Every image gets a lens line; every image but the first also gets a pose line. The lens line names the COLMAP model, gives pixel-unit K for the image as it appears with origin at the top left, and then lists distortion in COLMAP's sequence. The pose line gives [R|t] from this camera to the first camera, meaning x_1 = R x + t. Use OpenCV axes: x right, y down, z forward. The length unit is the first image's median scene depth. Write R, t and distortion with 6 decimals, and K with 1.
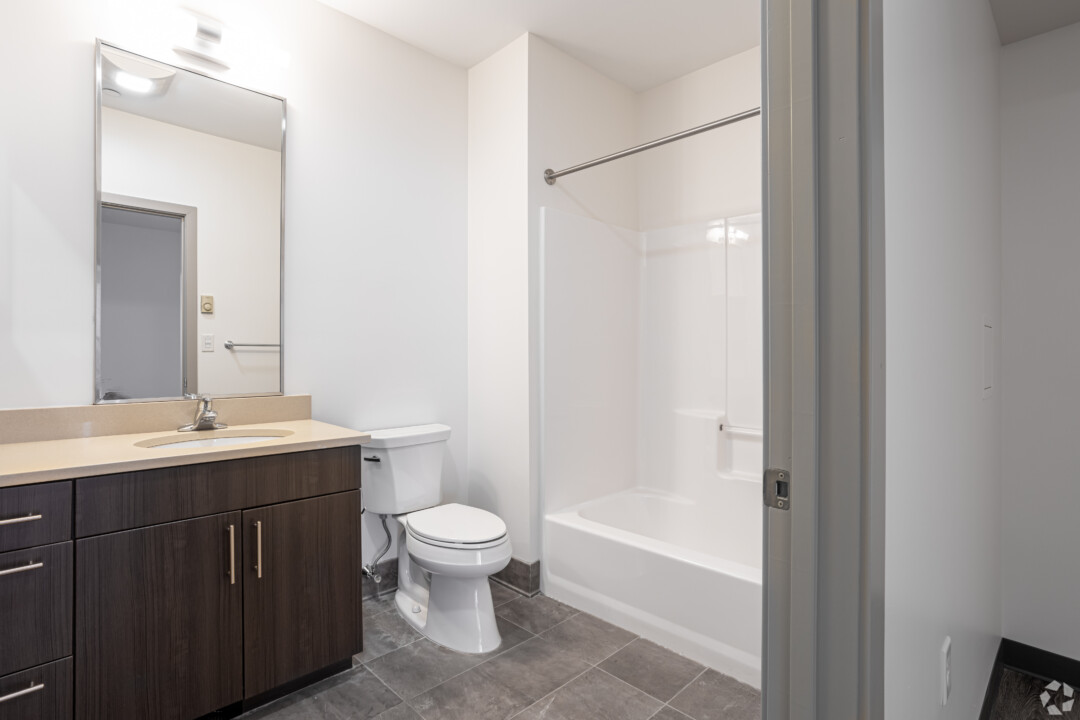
lens RADIAL K [[532.3, 0, 540.0], [0, 532.3, 360.0], [0, 0, 1]] dist [-0.025511, 0.000933]
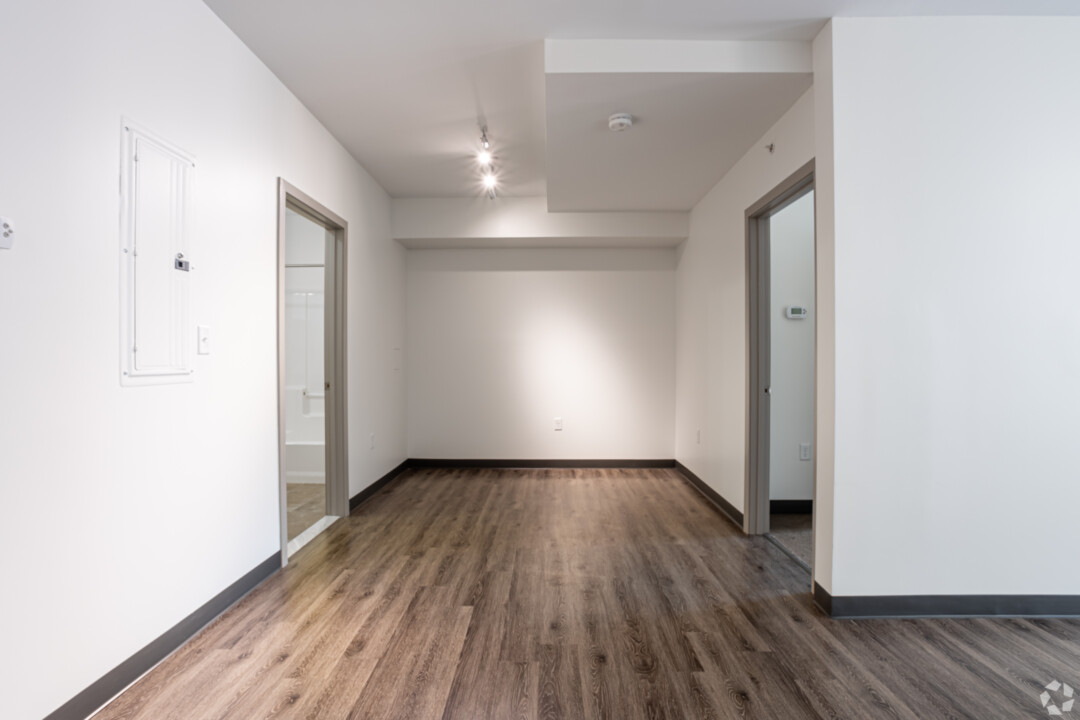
lens RADIAL K [[532.3, 0, 540.0], [0, 532.3, 360.0], [0, 0, 1]] dist [-0.025511, 0.000933]
pose [[0.707177, -0.000583, 0.707036, -1.399465], [0.002276, 0.999996, -0.001452, 0.005330], [-0.707032, 0.002636, 0.707176, -3.319577]]
